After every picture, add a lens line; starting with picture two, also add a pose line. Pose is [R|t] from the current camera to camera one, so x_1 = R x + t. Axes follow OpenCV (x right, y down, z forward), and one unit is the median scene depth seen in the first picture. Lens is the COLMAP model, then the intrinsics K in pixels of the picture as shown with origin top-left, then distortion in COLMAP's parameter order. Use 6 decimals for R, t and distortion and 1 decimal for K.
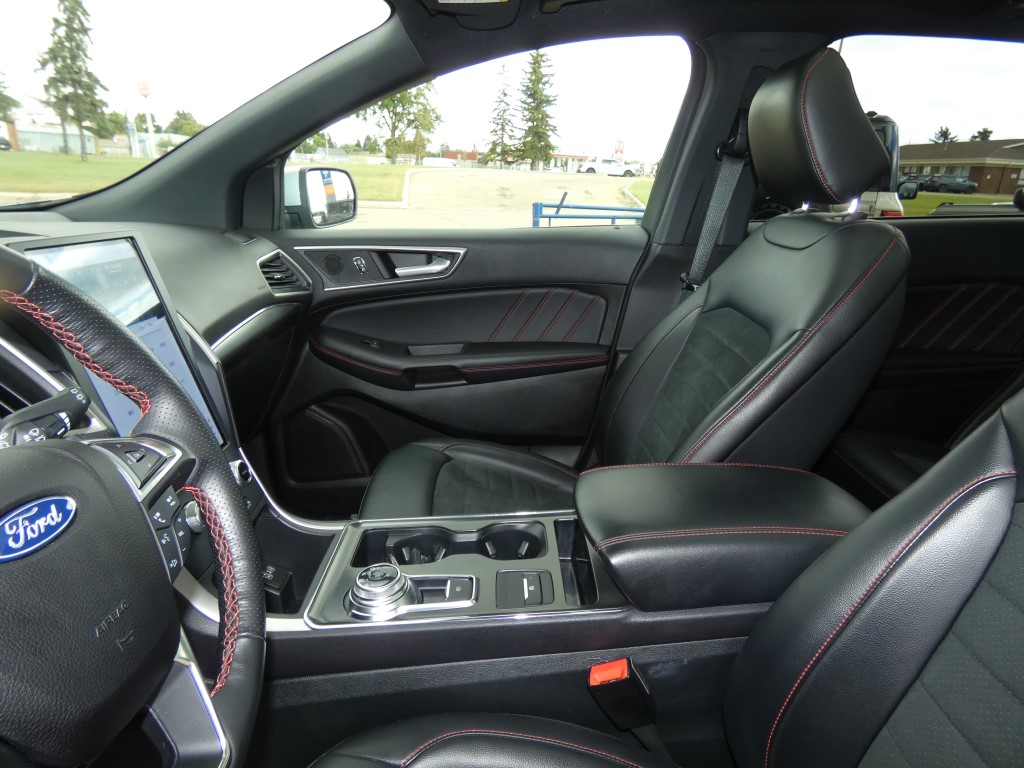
lens RADIAL K [[614.1, 0, 510.6], [0, 614.1, 382.4], [0, 0, 1]] dist [0.002139, -0.008880]
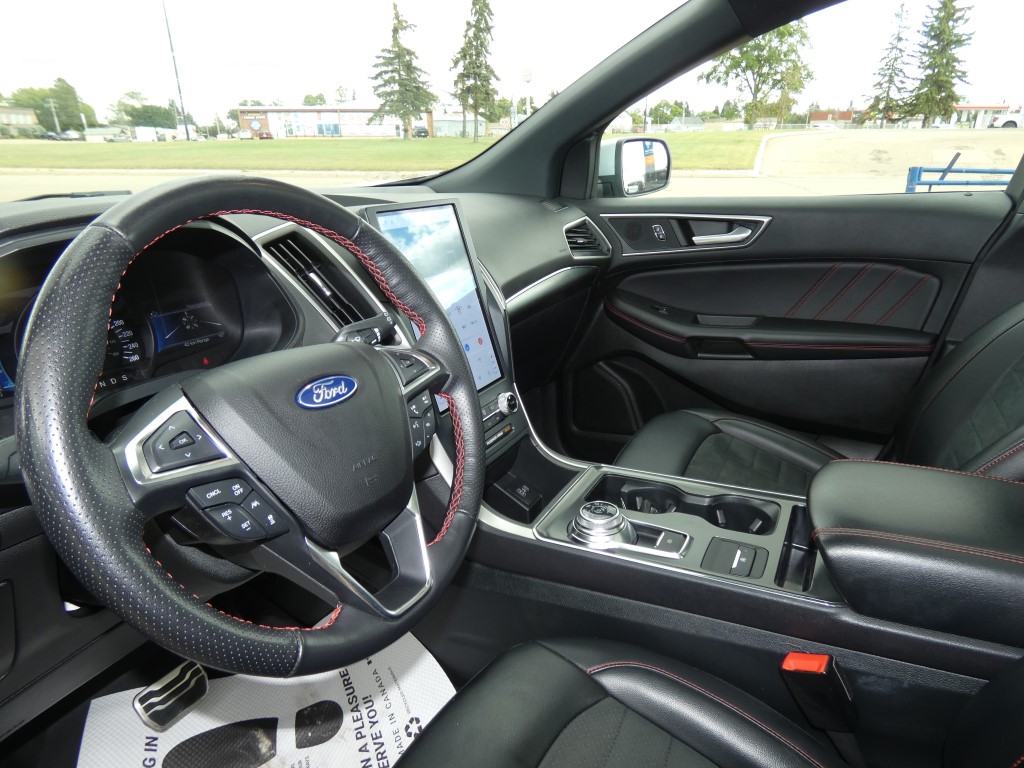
lens RADIAL K [[614.1, 0, 515.7], [0, 614.1, 377.4], [0, 0, 1]] dist [0.002139, -0.008880]
pose [[0.866020, 0.133636, -0.481821, 0.003875], [-0.115778, 0.991028, 0.066769, 0.000497], [0.486421, -0.002039, 0.873722, -0.001145]]
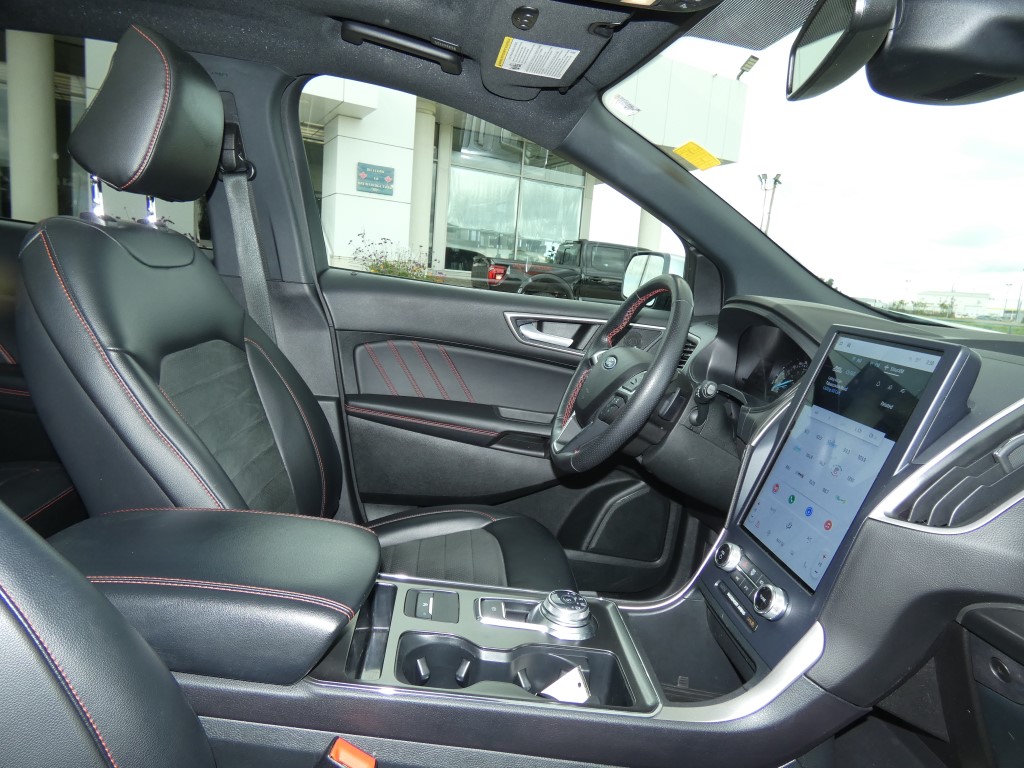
lens RADIAL K [[614.1, 0, 512.2], [0, 614.1, 382.8], [0, 0, 1]] dist [0.002139, -0.008880]
pose [[-0.990494, -0.106772, -0.086728, 0.000403], [-0.134867, 0.877868, 0.459521, -0.012811], [0.027072, 0.466849, -0.883923, 0.044638]]
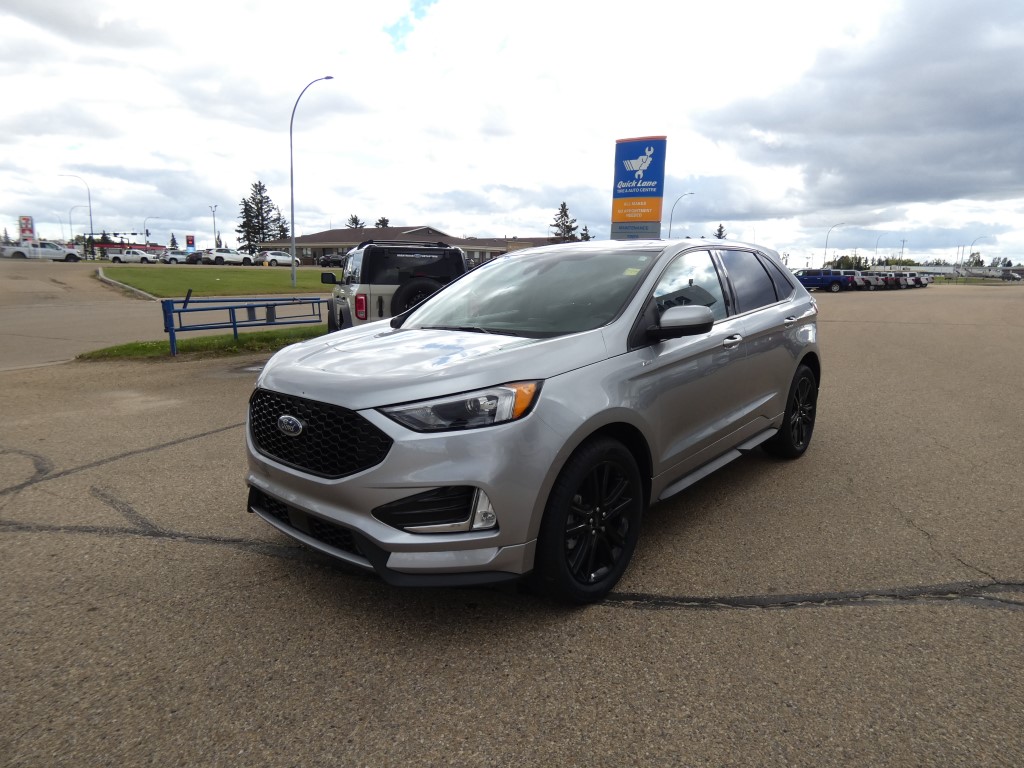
lens RADIAL K [[614.1, 0, 510.9], [0, 614.1, 386.1], [0, 0, 1]] dist [0.002139, -0.008880]
pose [[0.671275, -0.166945, 0.722163, -0.117731], [0.247004, 0.968998, -0.005592, 0.006915], [-0.698841, 0.182131, 0.691700, -0.059127]]
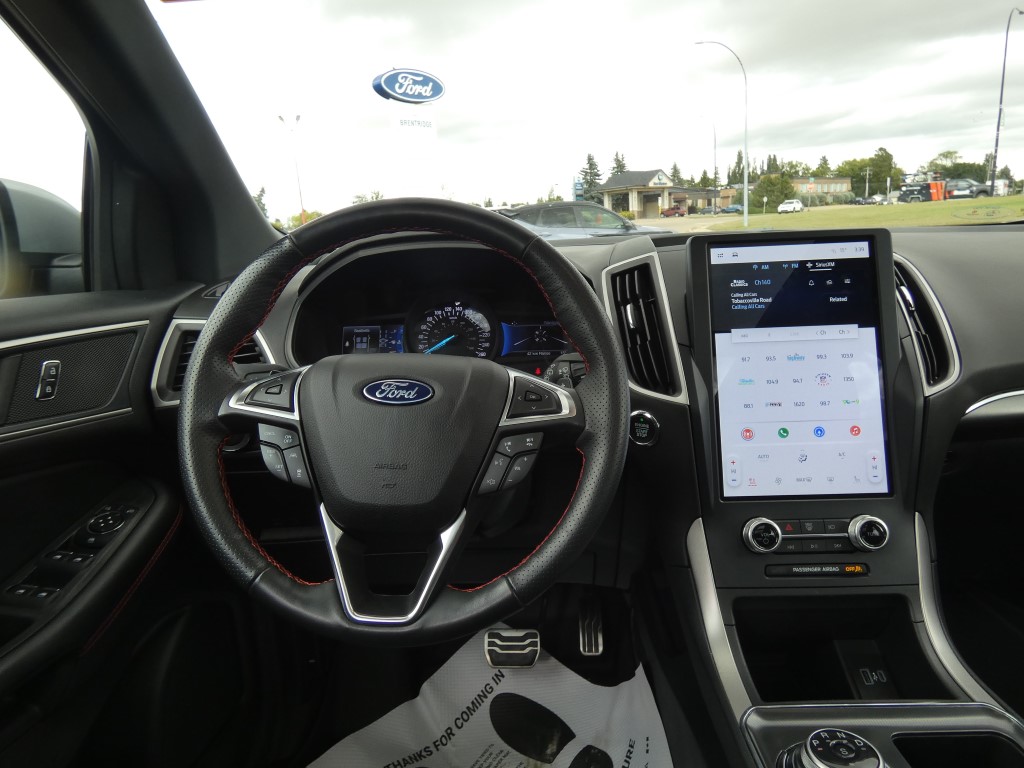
lens RADIAL K [[614.1, 0, 514.8], [0, 614.1, 383.8], [0, 0, 1]] dist [0.002139, -0.008880]
pose [[-0.062645, 0.202490, -0.977279, 0.008678], [-0.254689, 0.943538, 0.211824, -0.002307], [0.964992, 0.262172, -0.007535, 0.014525]]
